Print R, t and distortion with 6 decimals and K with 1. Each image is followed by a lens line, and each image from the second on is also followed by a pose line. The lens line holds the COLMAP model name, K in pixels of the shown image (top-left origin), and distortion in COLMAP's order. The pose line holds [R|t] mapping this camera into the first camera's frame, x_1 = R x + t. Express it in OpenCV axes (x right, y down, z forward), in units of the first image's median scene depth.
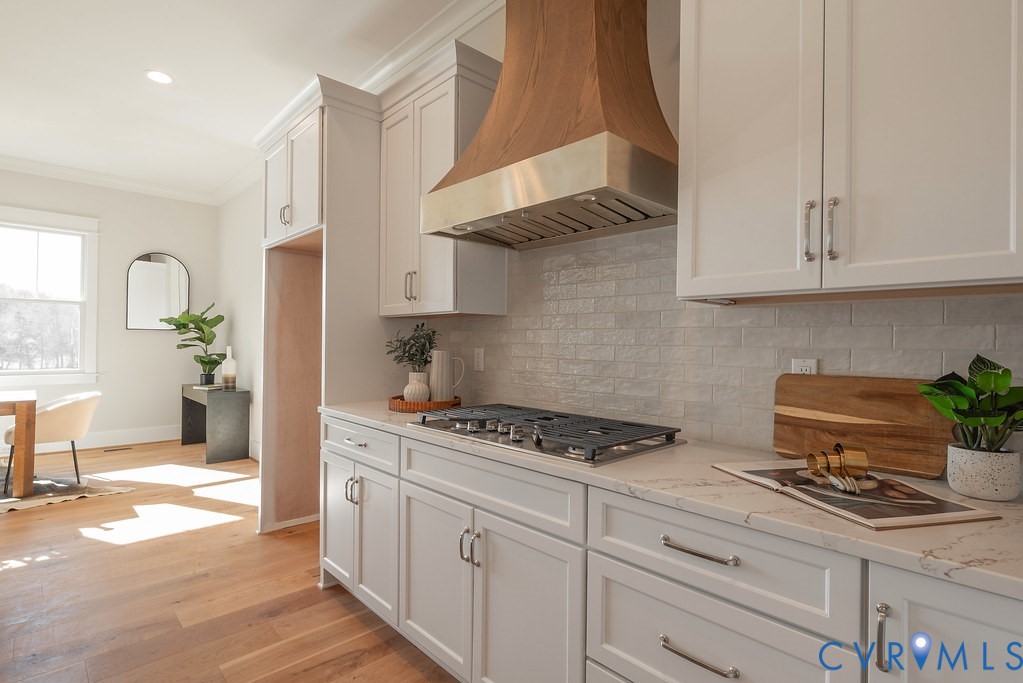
lens RADIAL K [[508.9, 0, 513.6], [0, 508.9, 341.9], [0, 0, 1]] dist [-0.002590, -0.000842]
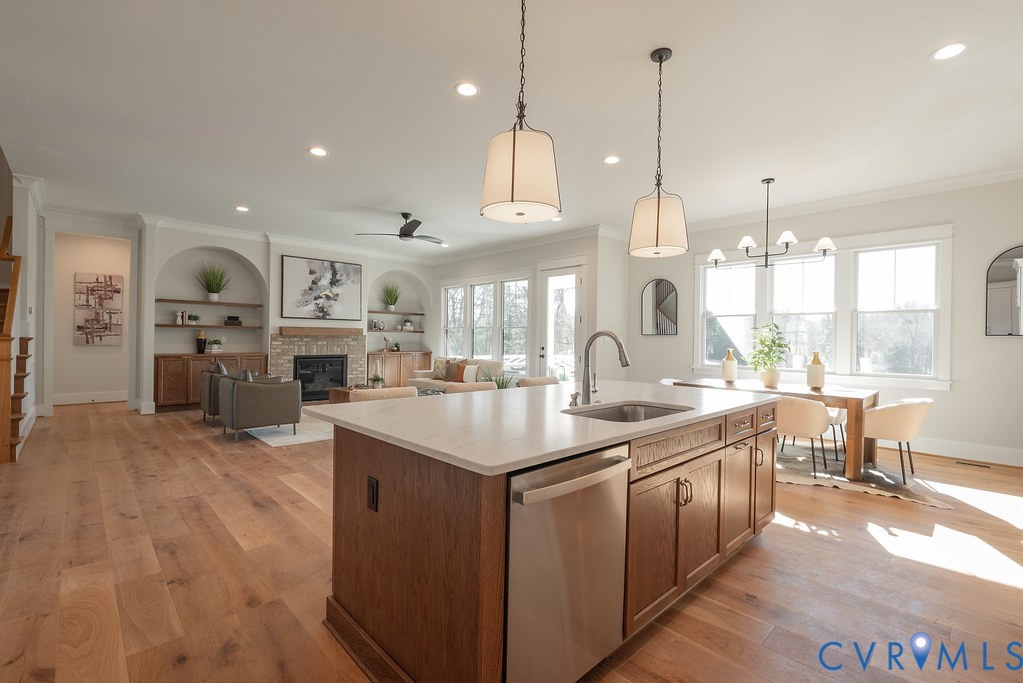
lens RADIAL K [[460.8, 0, 512.1], [0, 460.8, 340.6], [0, 0, 1]] dist [0.001588, 0.000267]
pose [[0.007557, -0.008982, -0.999931, 0.091772], [-0.014316, 0.999856, -0.009090, 0.005581], [0.999869, 0.014384, 0.007427, 0.203107]]
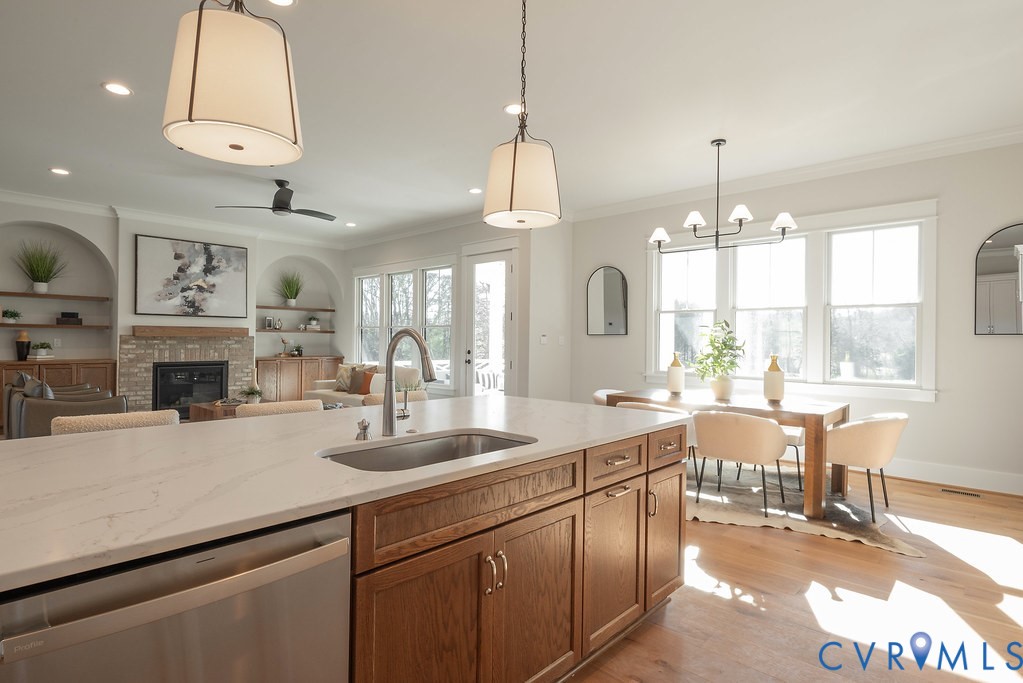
lens RADIAL K [[529.9, 0, 519.0], [0, 529.9, 341.1], [0, 0, 1]] dist [0.004467, -0.001450]
pose [[0.065581, -0.011223, -0.997784, -0.033981], [-0.010447, 0.999874, -0.011934, 0.000916], [0.997793, 0.011206, 0.065455, 0.400346]]
